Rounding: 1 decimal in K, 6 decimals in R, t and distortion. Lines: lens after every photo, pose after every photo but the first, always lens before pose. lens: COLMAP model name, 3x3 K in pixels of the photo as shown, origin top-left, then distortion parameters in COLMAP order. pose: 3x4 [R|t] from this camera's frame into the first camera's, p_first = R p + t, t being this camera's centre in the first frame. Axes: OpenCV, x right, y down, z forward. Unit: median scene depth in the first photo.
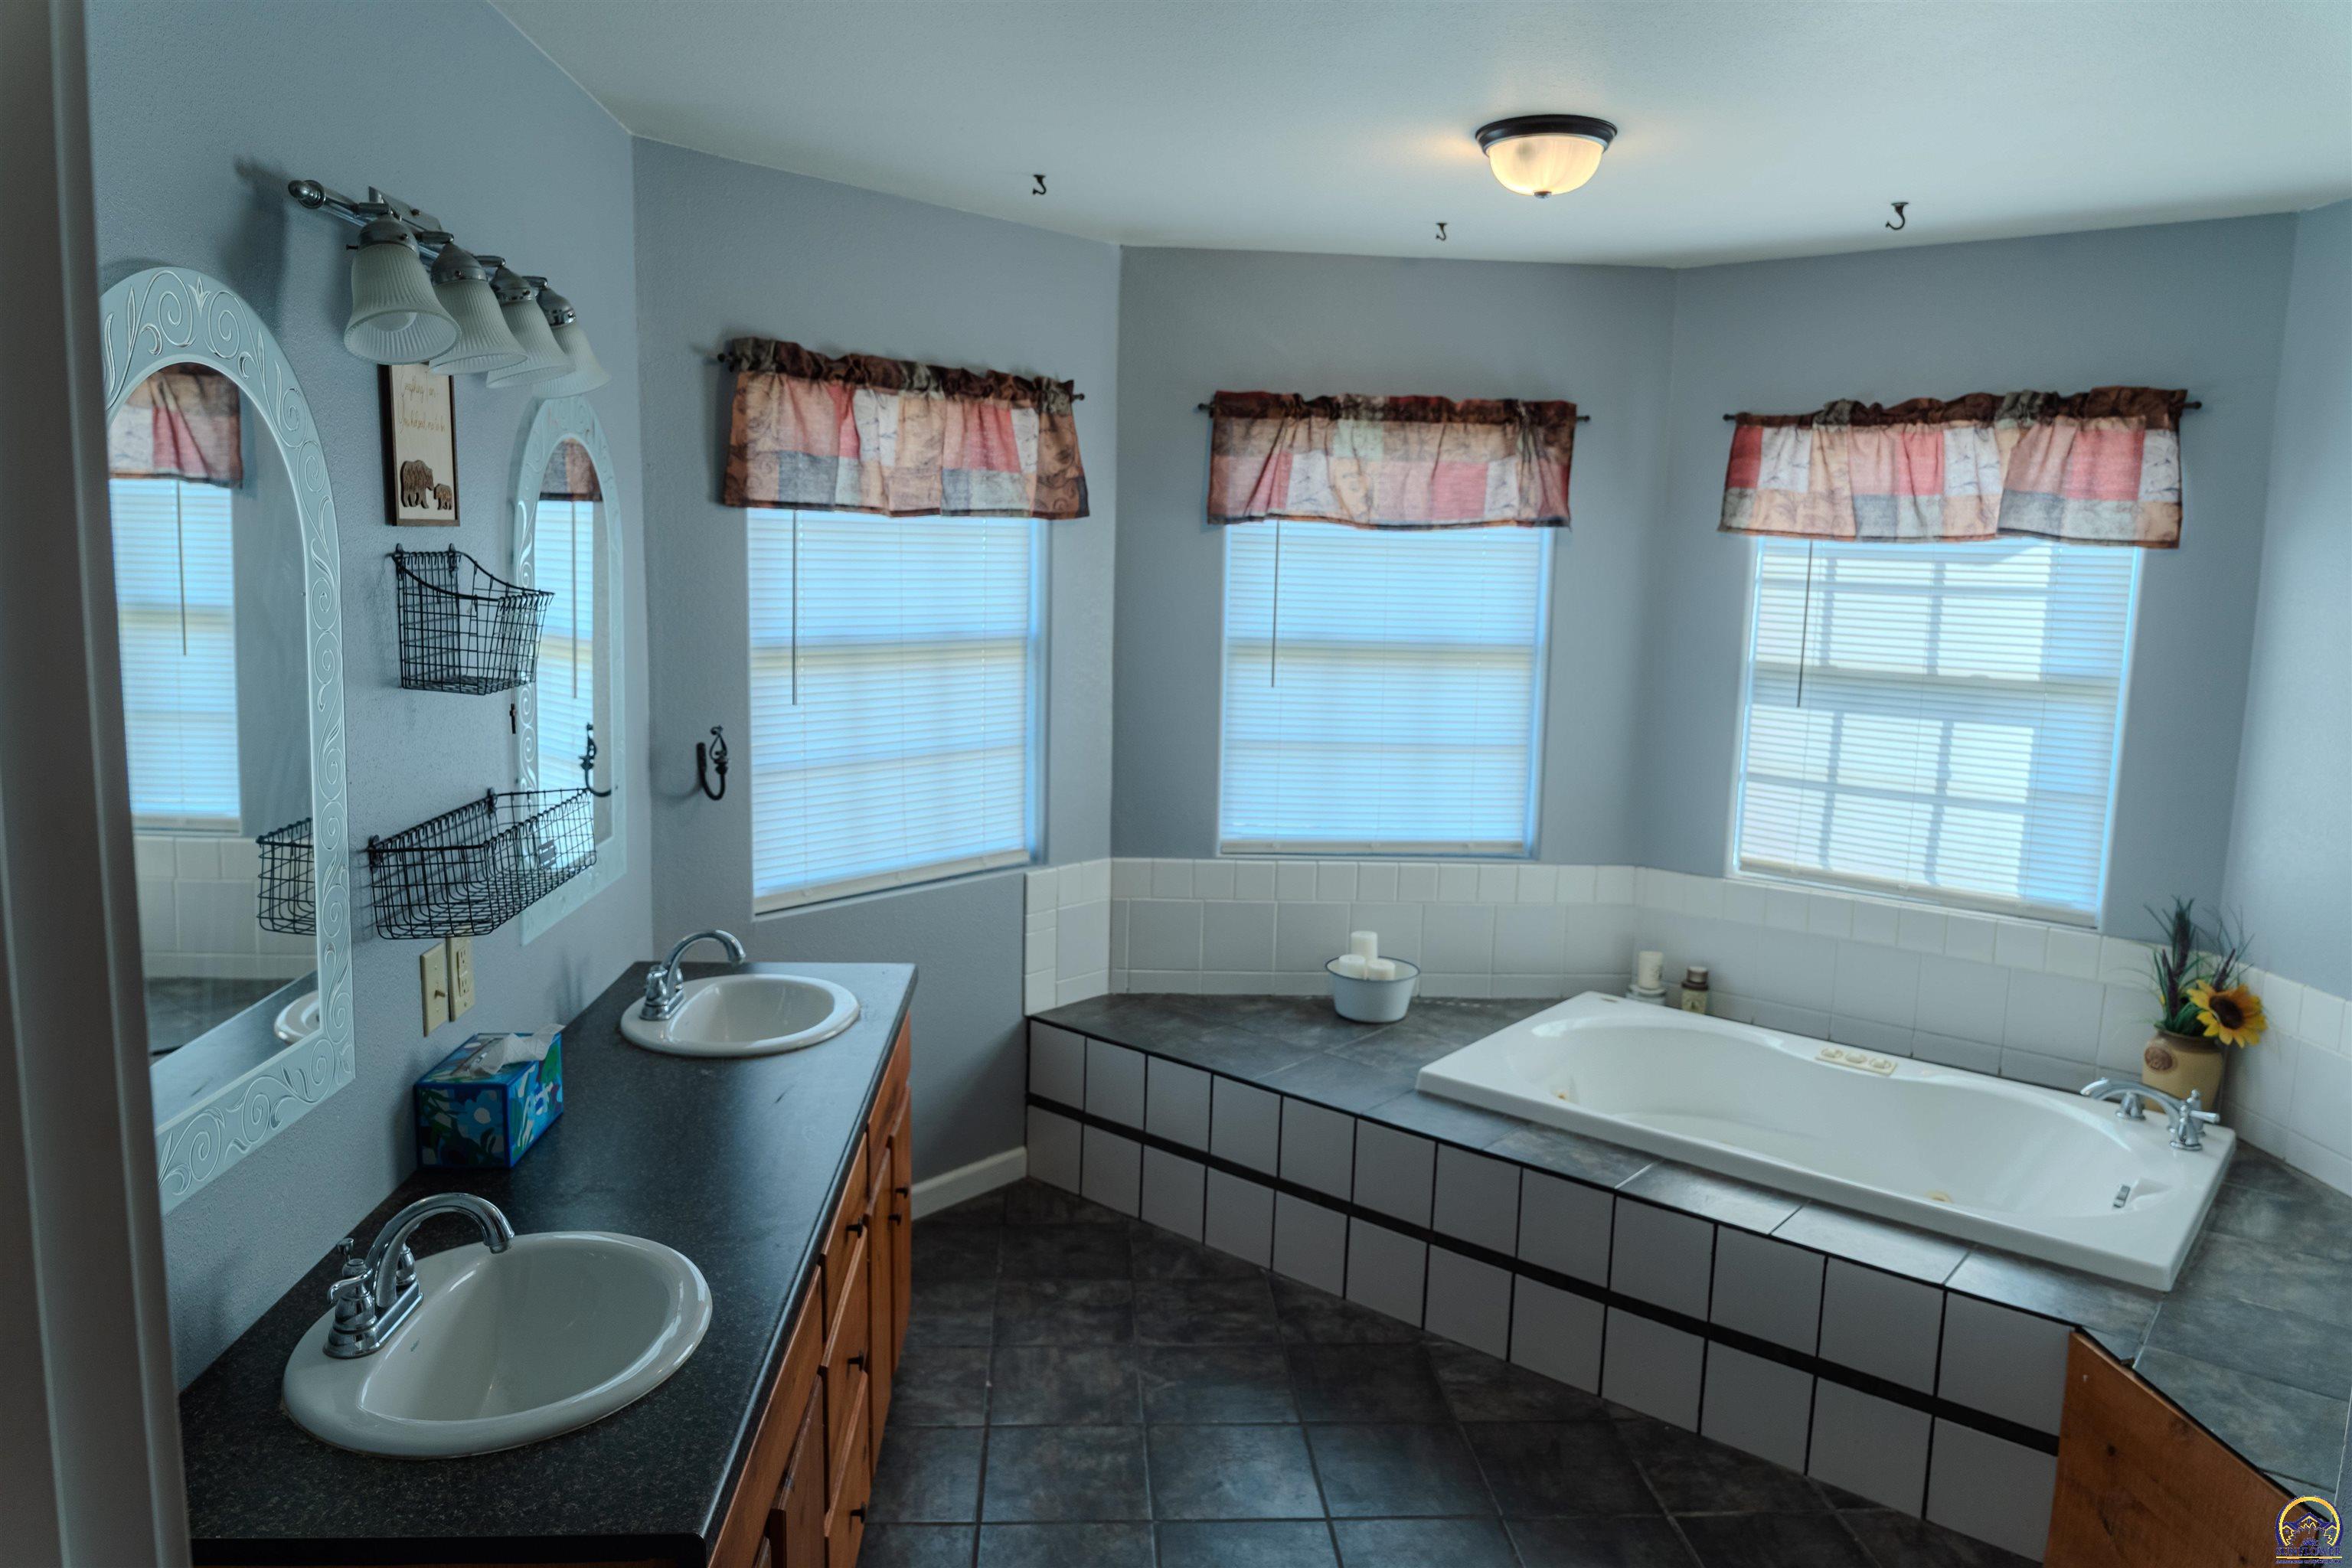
lens RADIAL K [[1601.1, 0, 1176.0], [0, 1601.1, 784.0], [0, 0, 1]] dist [-0.014281, -0.001714]
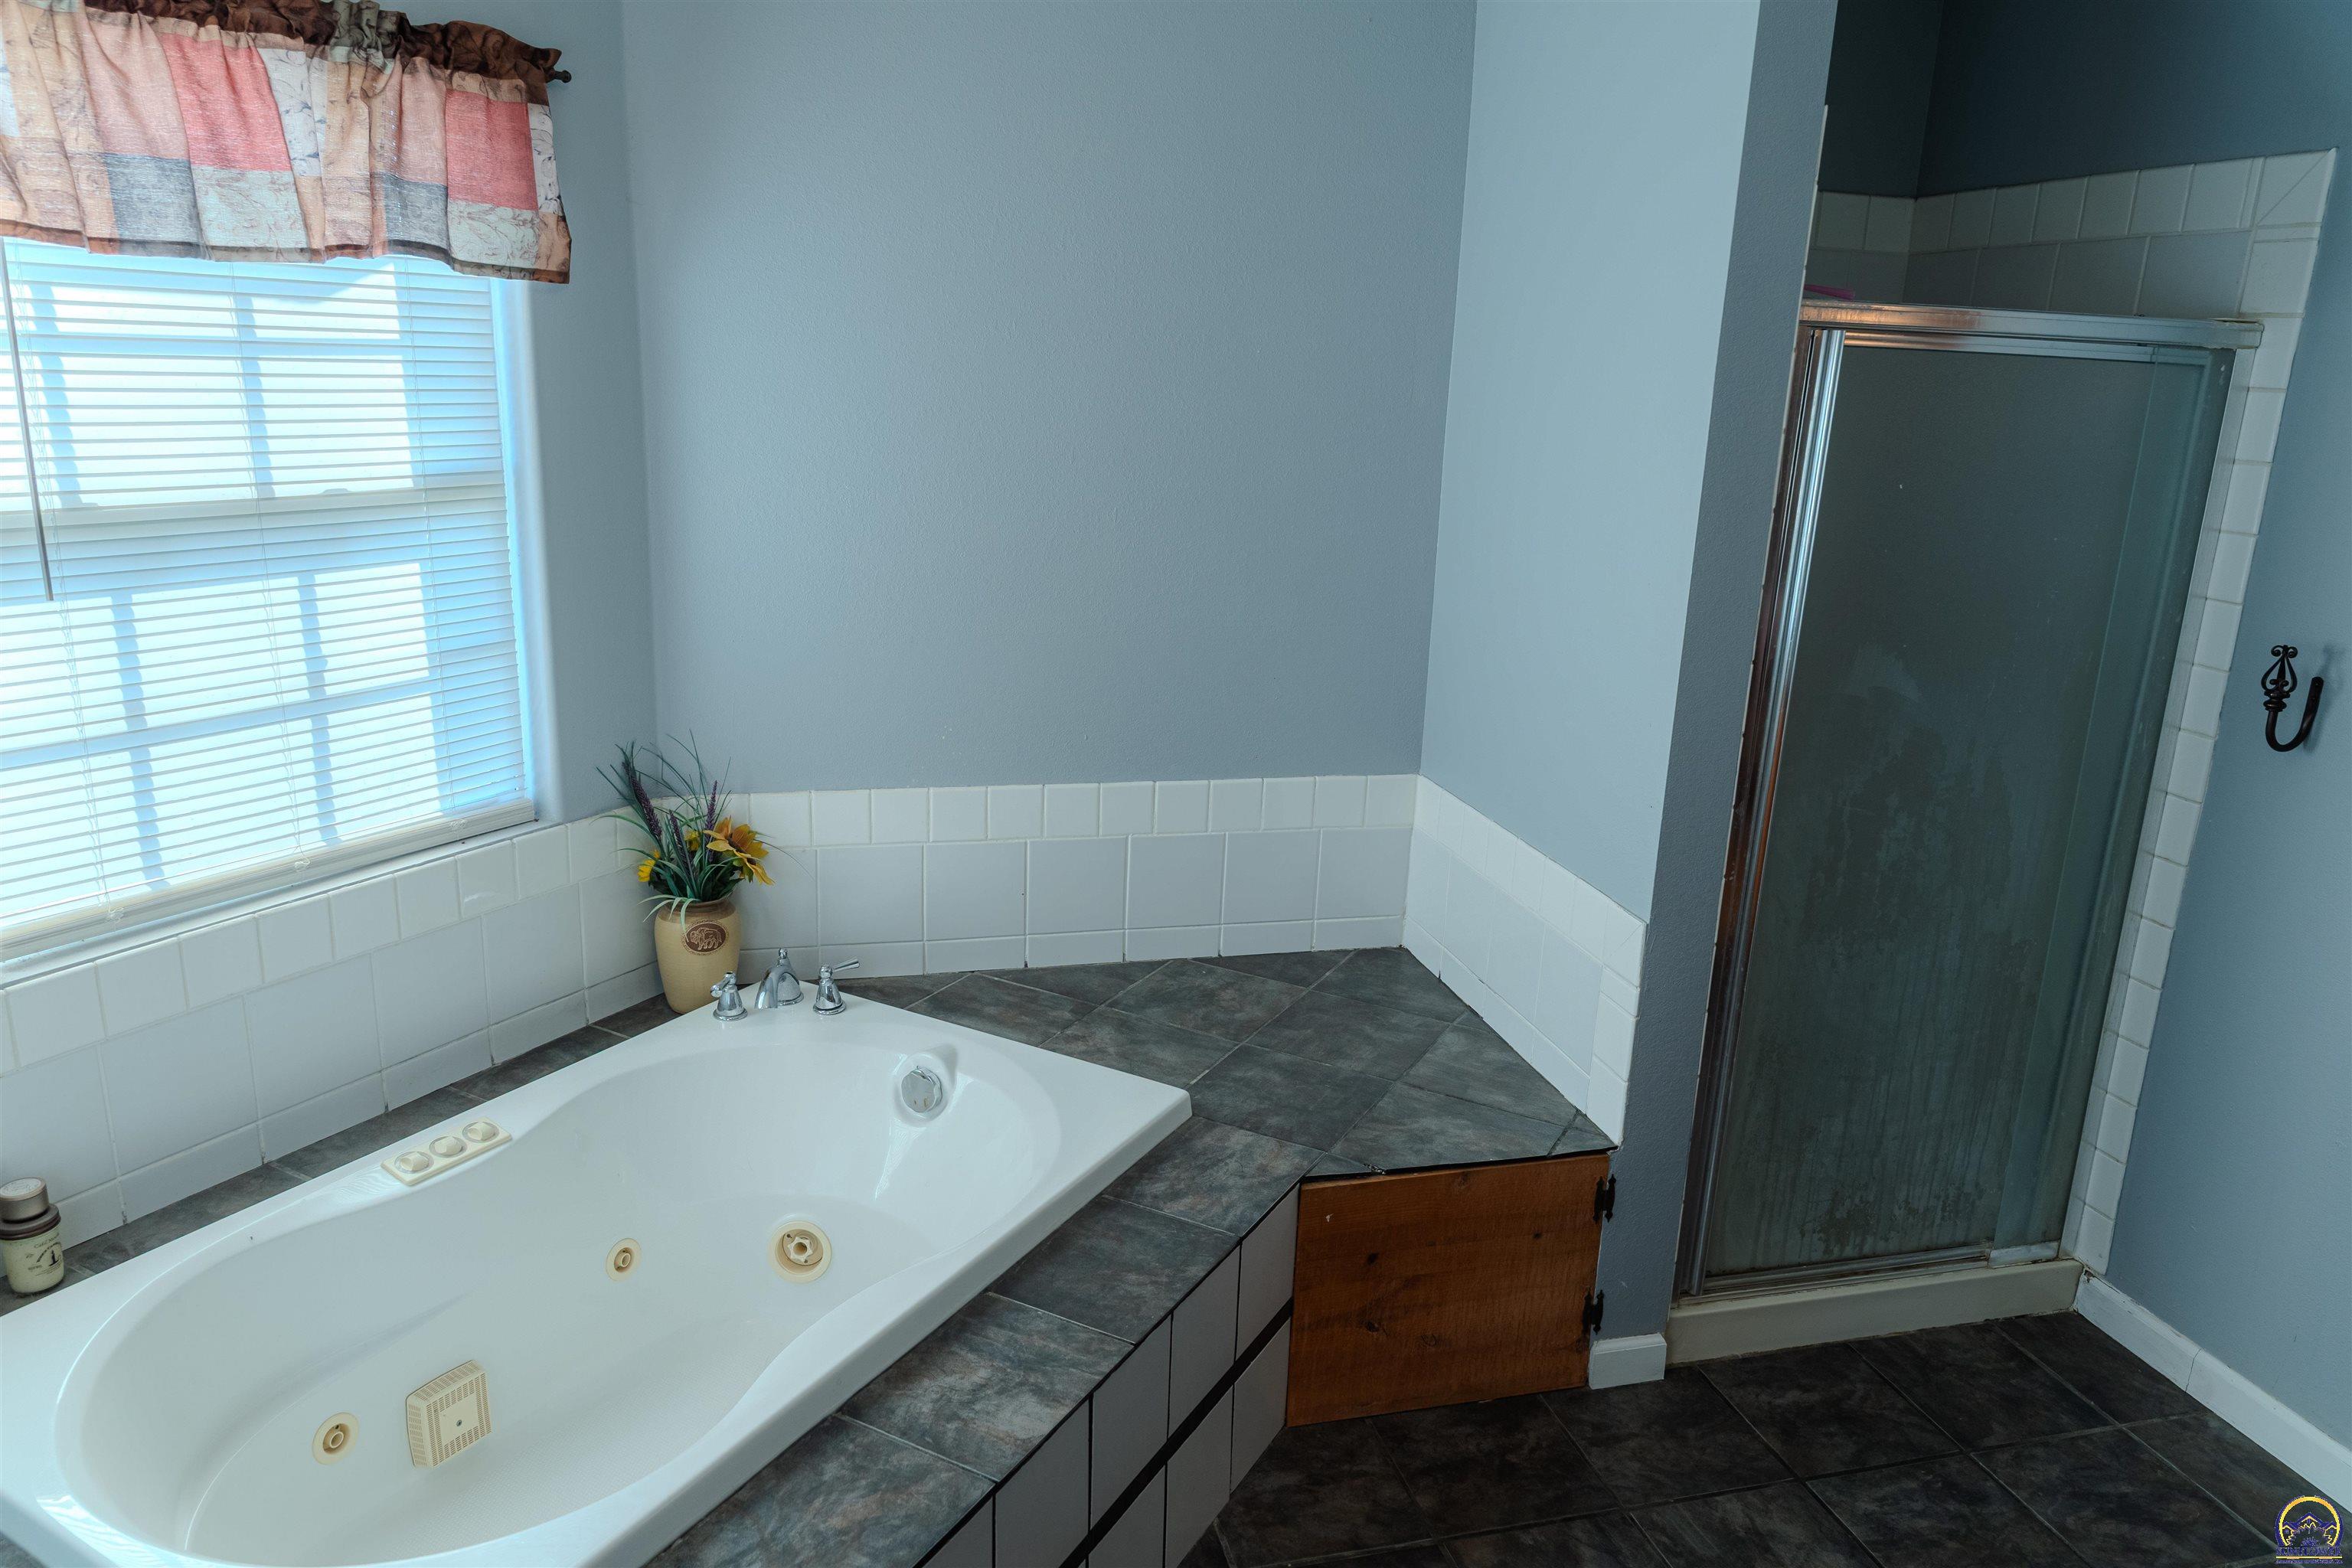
lens RADIAL K [[1601.1, 0, 1176.0], [0, 1601.1, 784.0], [0, 0, 1]] dist [-0.014281, -0.001714]
pose [[-0.188608, -0.283427, 0.940264, -0.159733], [0.103445, 0.946387, 0.306023, -0.117649], [-0.976589, 0.154984, -0.149177, 0.817347]]
